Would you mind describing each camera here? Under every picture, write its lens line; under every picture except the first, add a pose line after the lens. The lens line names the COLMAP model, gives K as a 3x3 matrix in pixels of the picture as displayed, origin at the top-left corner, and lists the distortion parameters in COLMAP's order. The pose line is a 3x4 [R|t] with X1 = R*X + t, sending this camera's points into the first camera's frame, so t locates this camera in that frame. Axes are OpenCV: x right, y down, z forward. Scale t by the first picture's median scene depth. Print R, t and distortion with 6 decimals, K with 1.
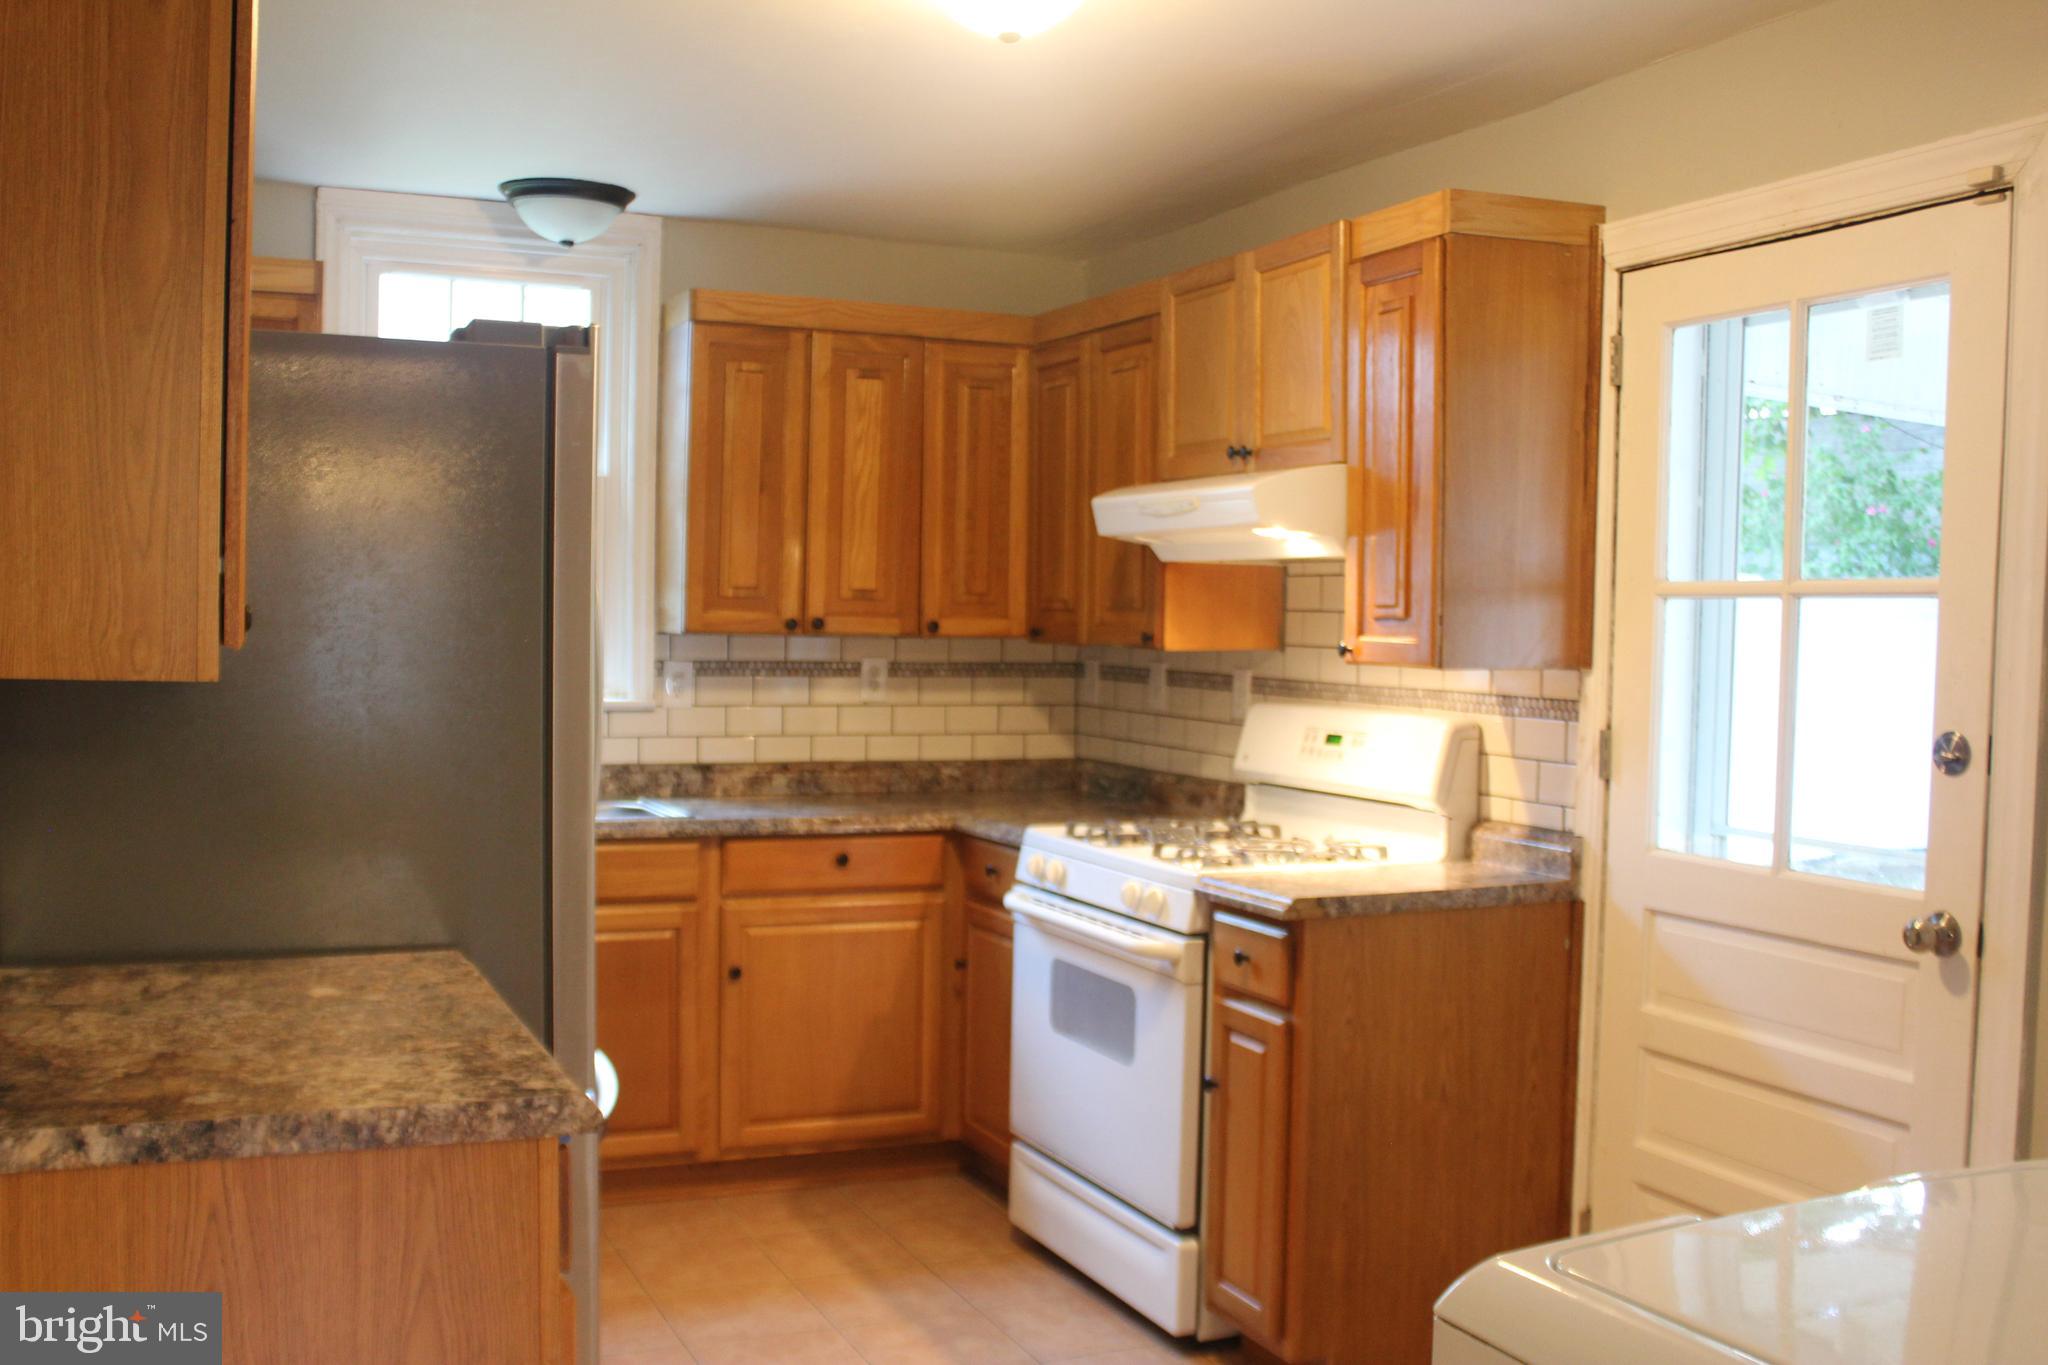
lens RADIAL K [[1991.9, 0, 1024.3], [0, 1991.9, 685.1], [0, 0, 1]] dist [-0.064806, 0.000000]
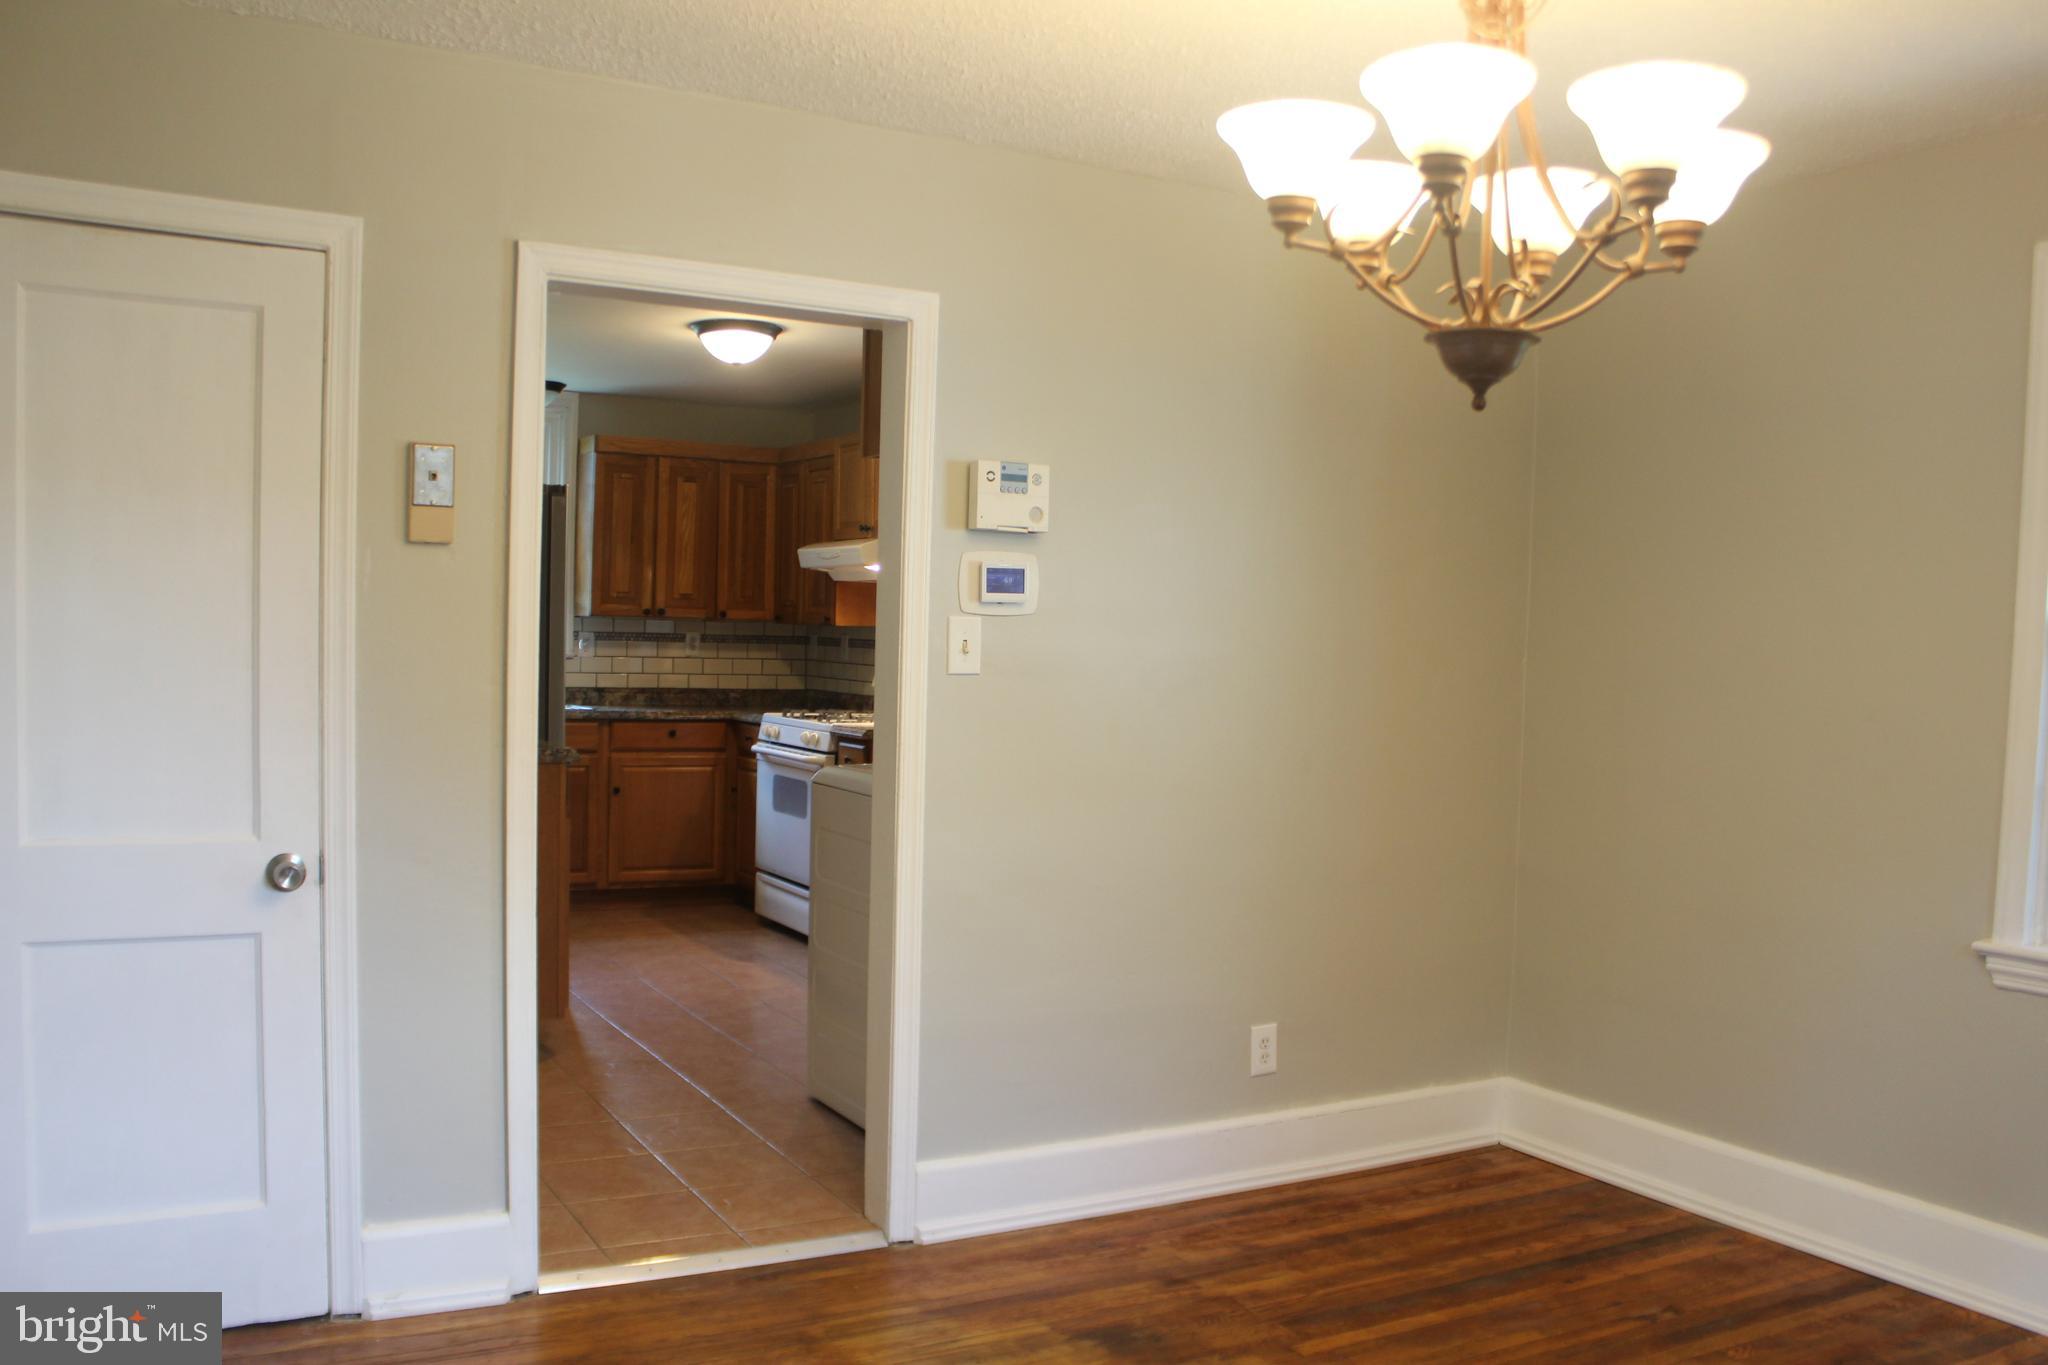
lens RADIAL K [[1733.7, 0, 941.6], [0, 1733.7, 741.7], [0, 0, 1]] dist [-0.089001, 0.004577]
pose [[0.998805, 0.008596, 0.048103, 0.084893], [-0.010099, 0.999465, 0.031101, 0.038773], [-0.047810, -0.031549, 0.998358, -0.659360]]
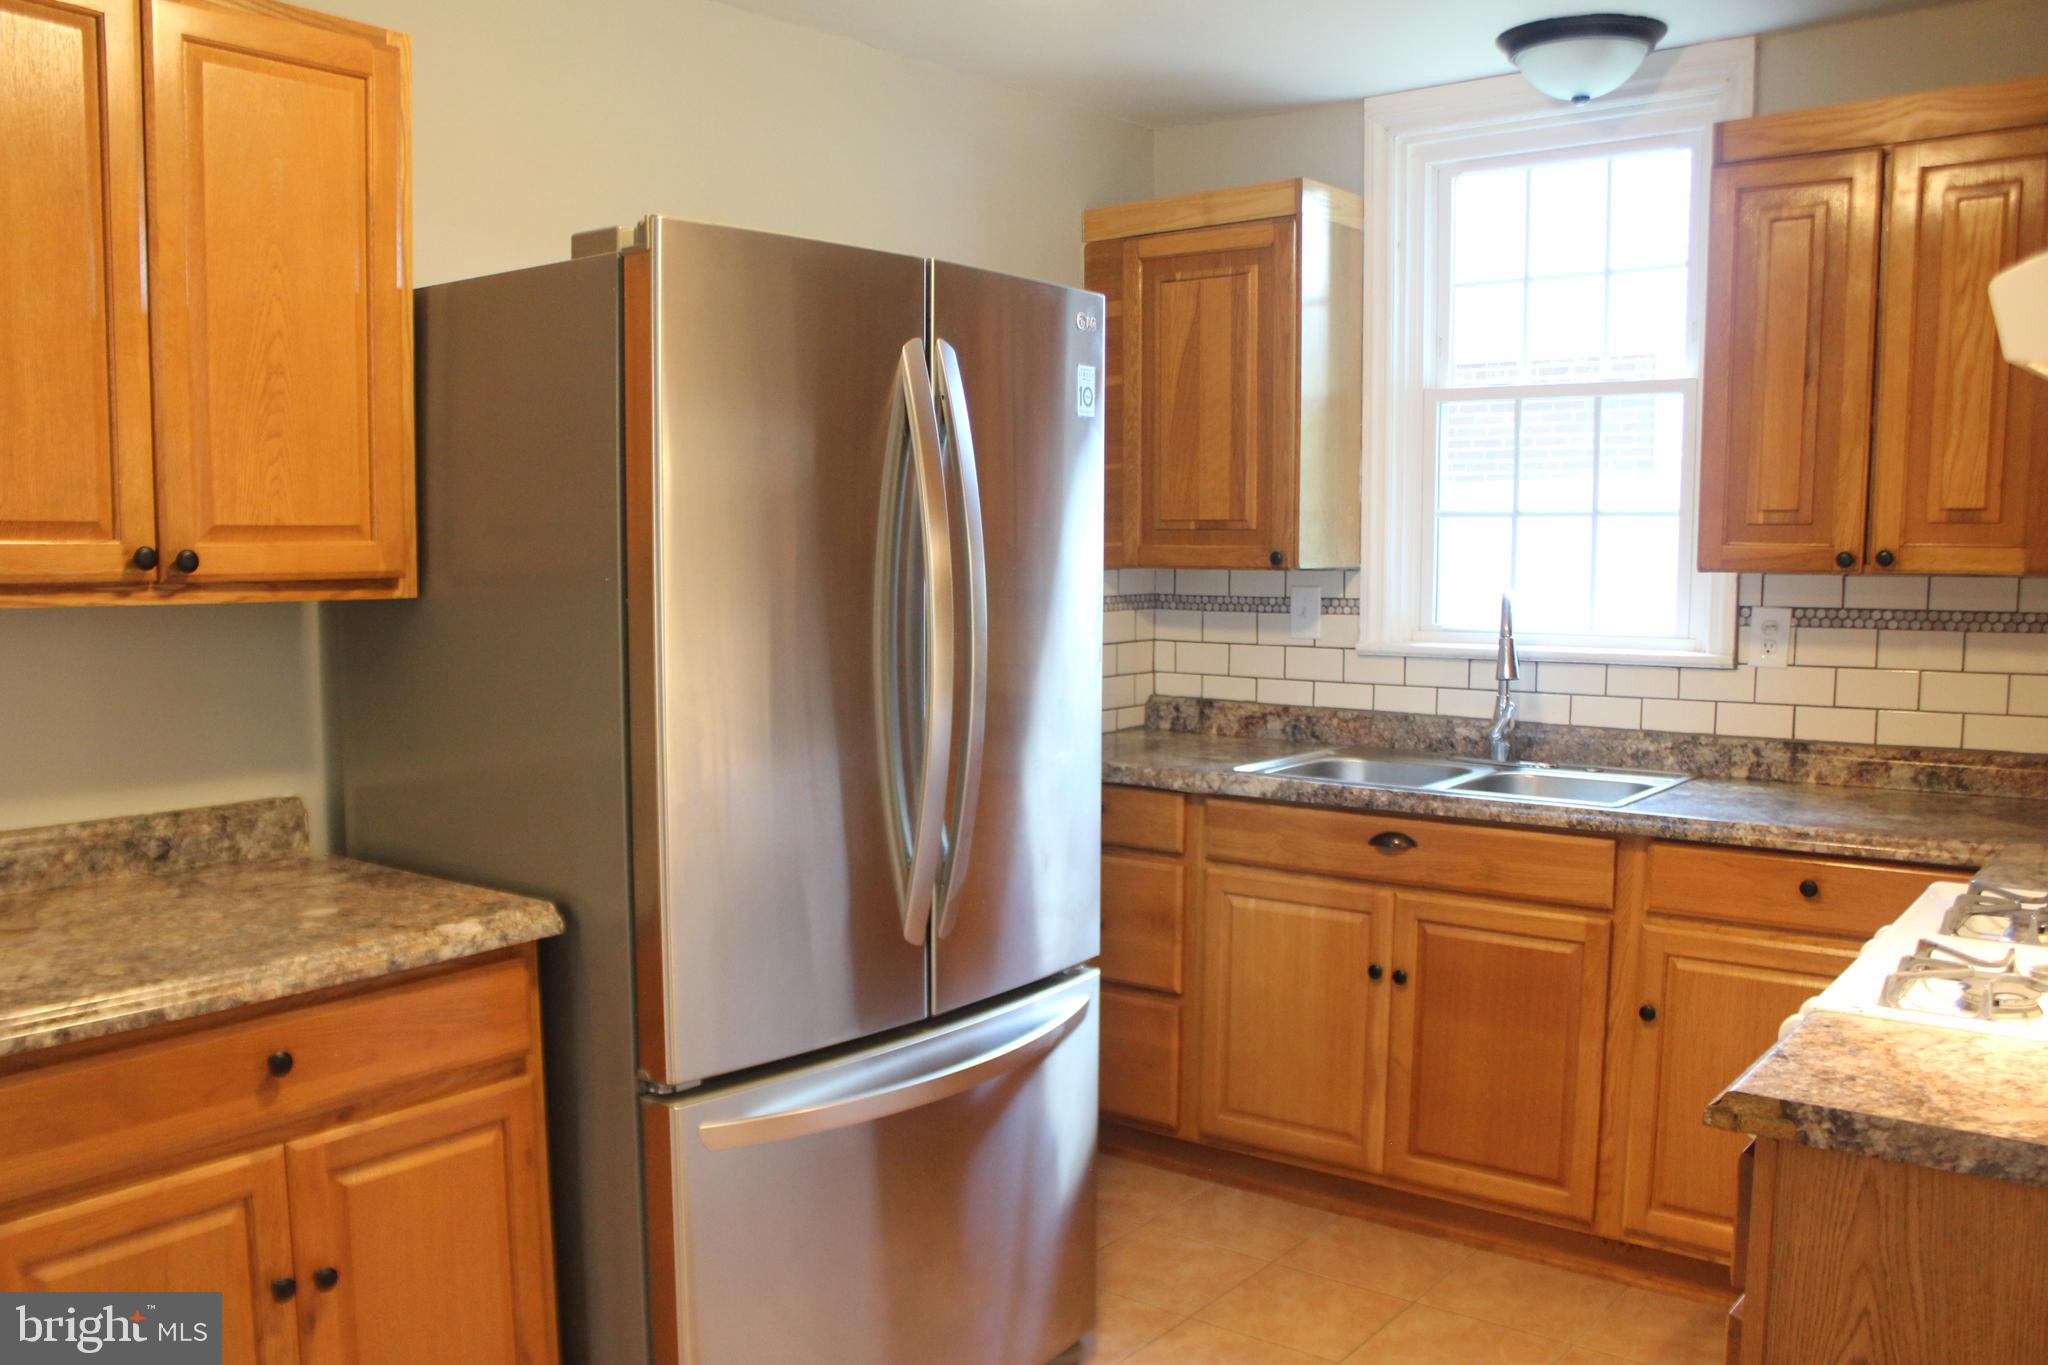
lens RADIAL K [[1733.7, 0, 997.3], [0, 1733.7, 752.9], [0, 0, 1]] dist [-0.089001, 0.004577]
pose [[0.480475, 0.081818, -0.873183, 0.284822], [-0.013744, 0.996219, 0.085784, -0.008905], [0.876901, -0.029216, 0.479783, 0.432142]]
